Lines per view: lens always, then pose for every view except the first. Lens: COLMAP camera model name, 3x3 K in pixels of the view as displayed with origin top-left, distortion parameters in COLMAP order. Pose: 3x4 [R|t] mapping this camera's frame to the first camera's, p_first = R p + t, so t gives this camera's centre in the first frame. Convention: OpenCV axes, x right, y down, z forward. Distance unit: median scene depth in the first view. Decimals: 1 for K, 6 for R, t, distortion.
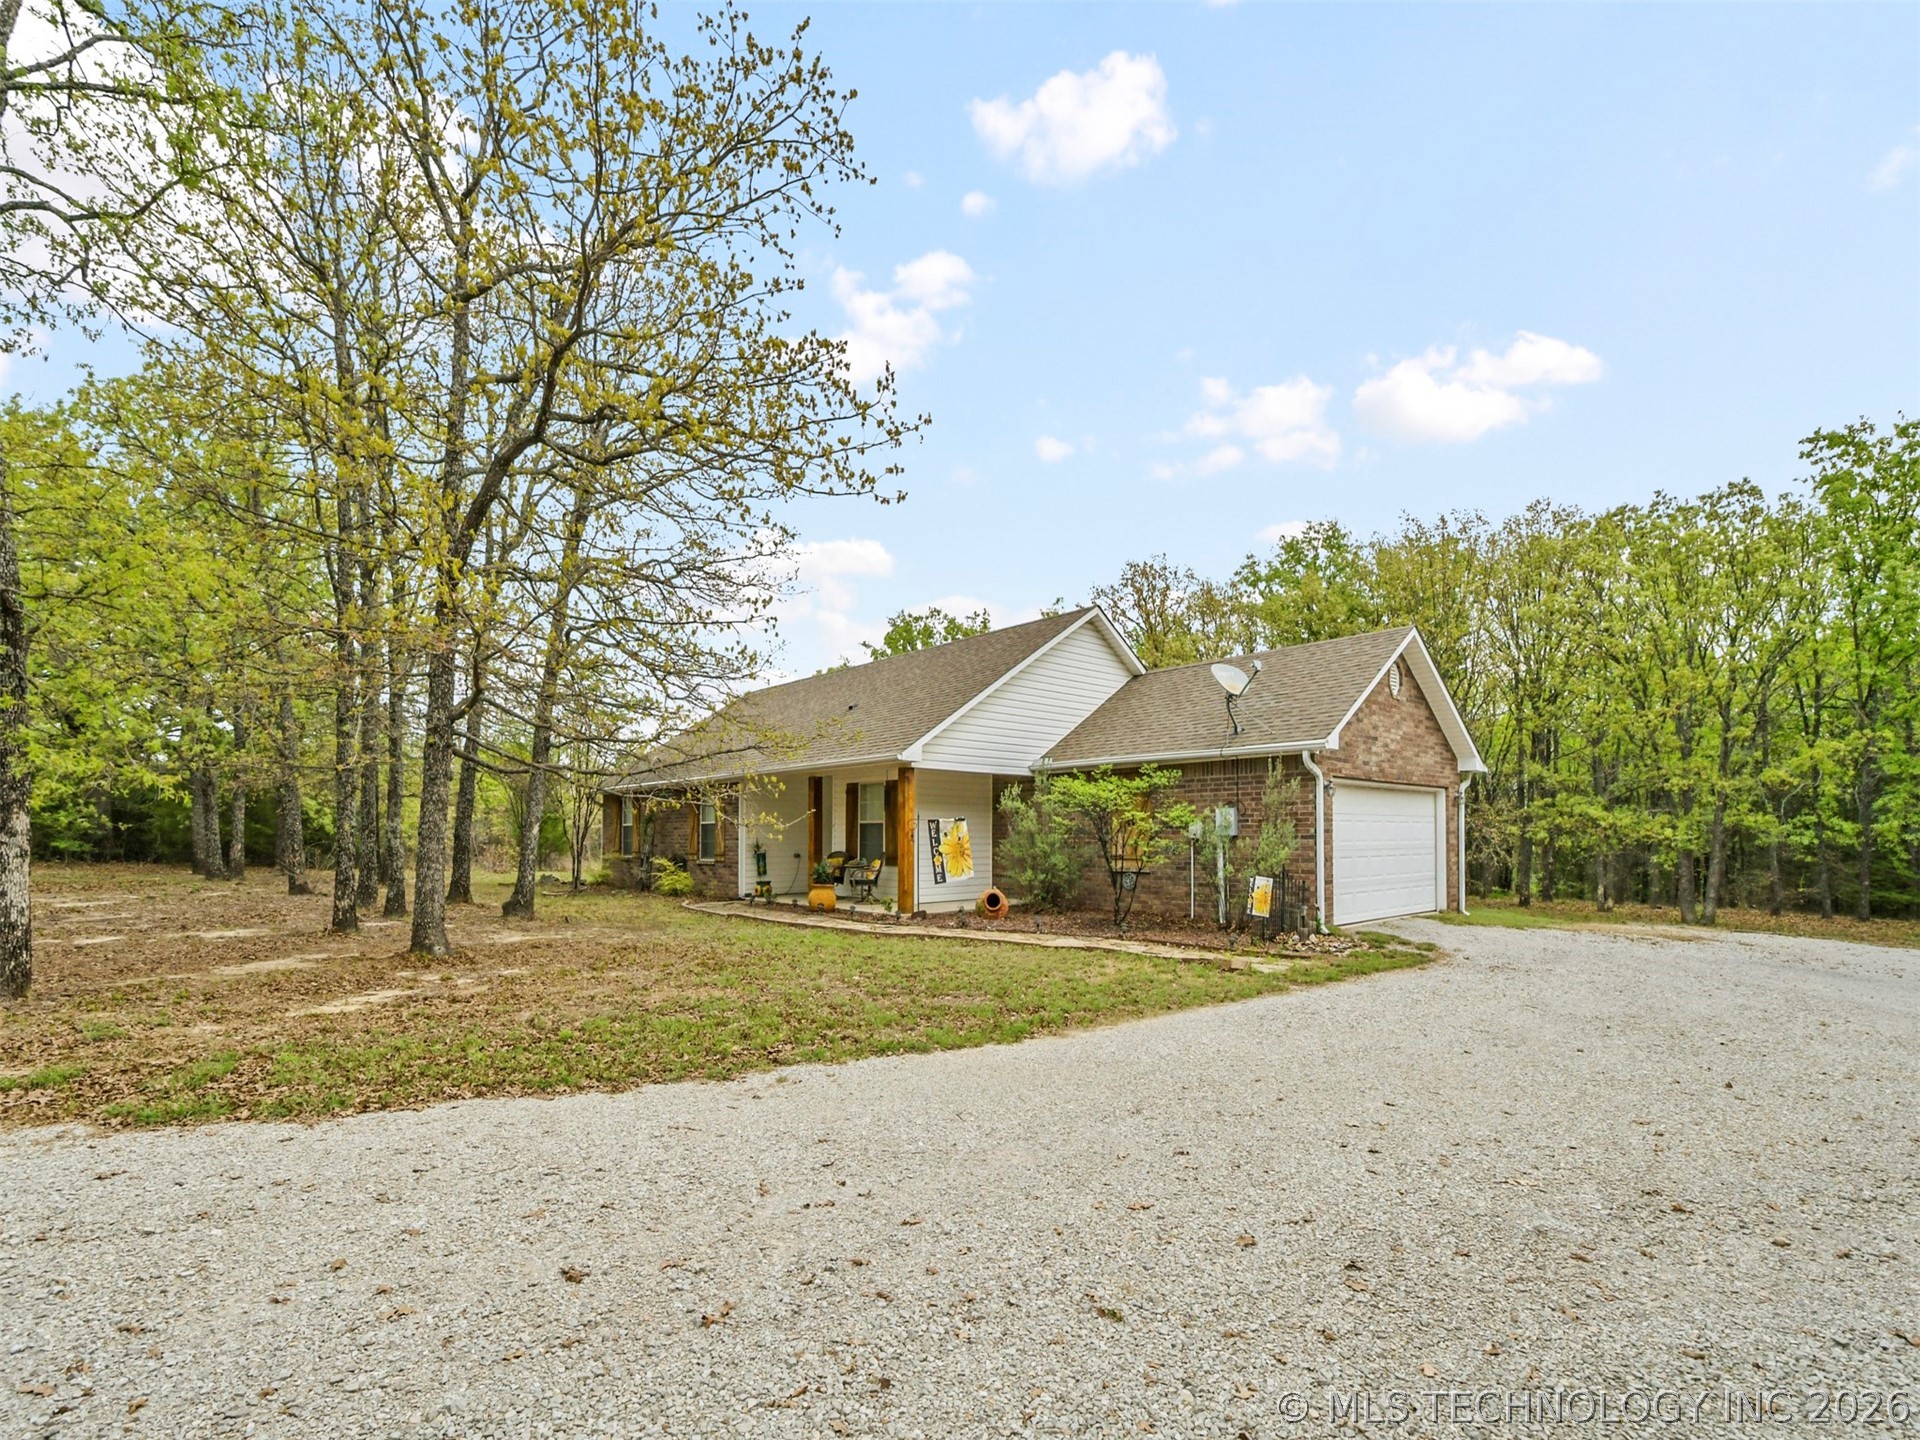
lens RADIAL K [[856.4, 0, 956.6], [0, 856.4, 763.9], [0, 0, 1]] dist [0.006494, 0.000091]
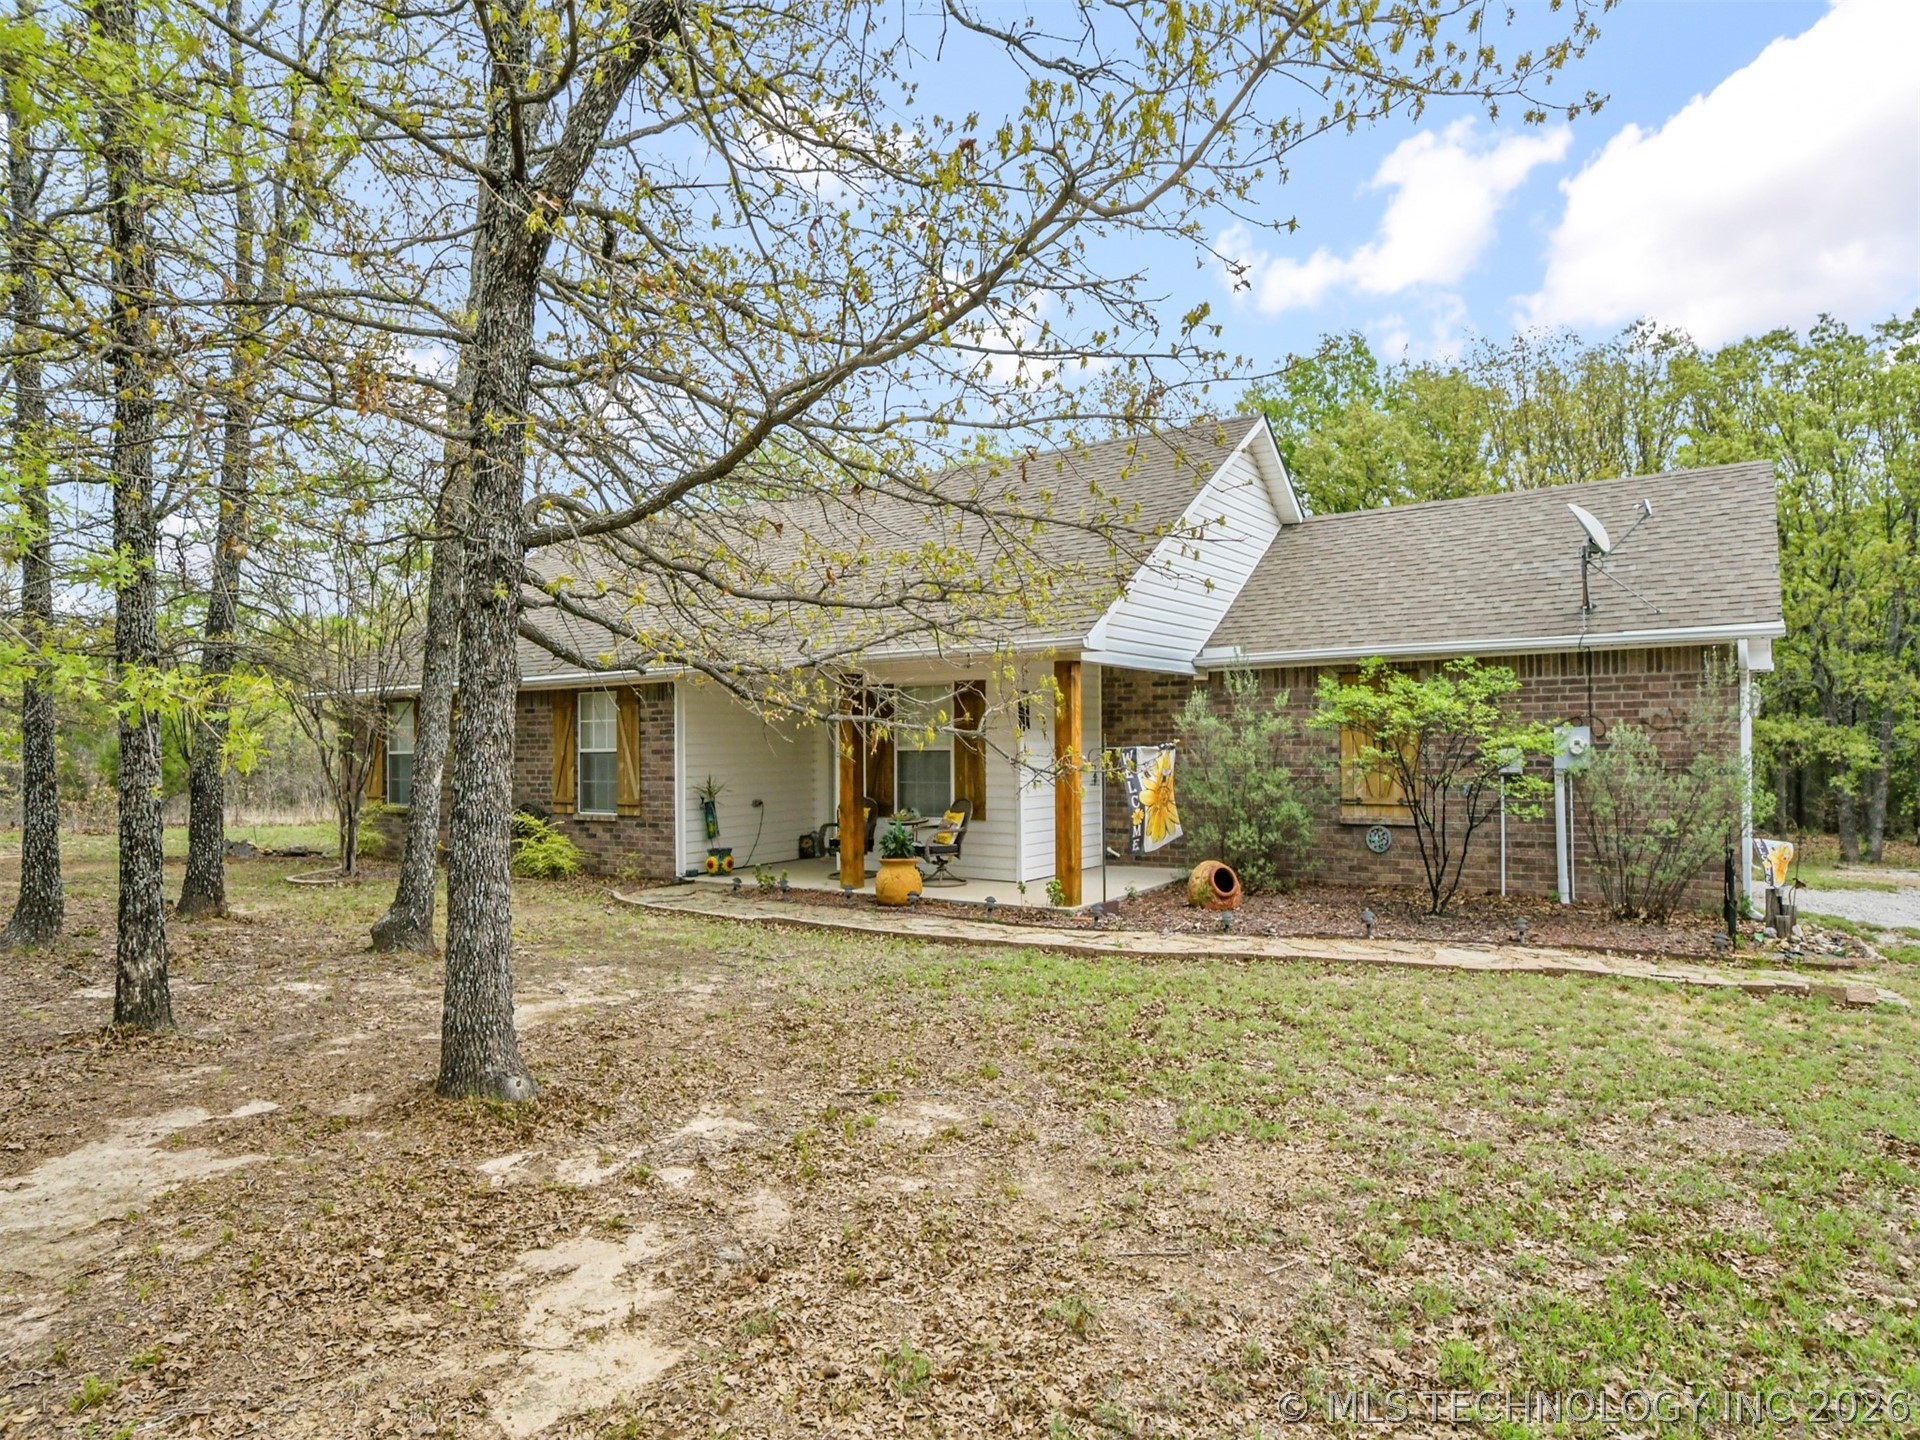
lens RADIAL K [[1154.7, 0, 960.0], [0, 1154.7, 720.0], [0, 0, 1]] dist [-0.022491, -0.001014]
pose [[0.972924, -0.003159, 0.231102, -0.277882], [-0.010573, 0.998251, 0.058157, 0.000683], [-0.230881, -0.059026, 0.971190, 0.221958]]
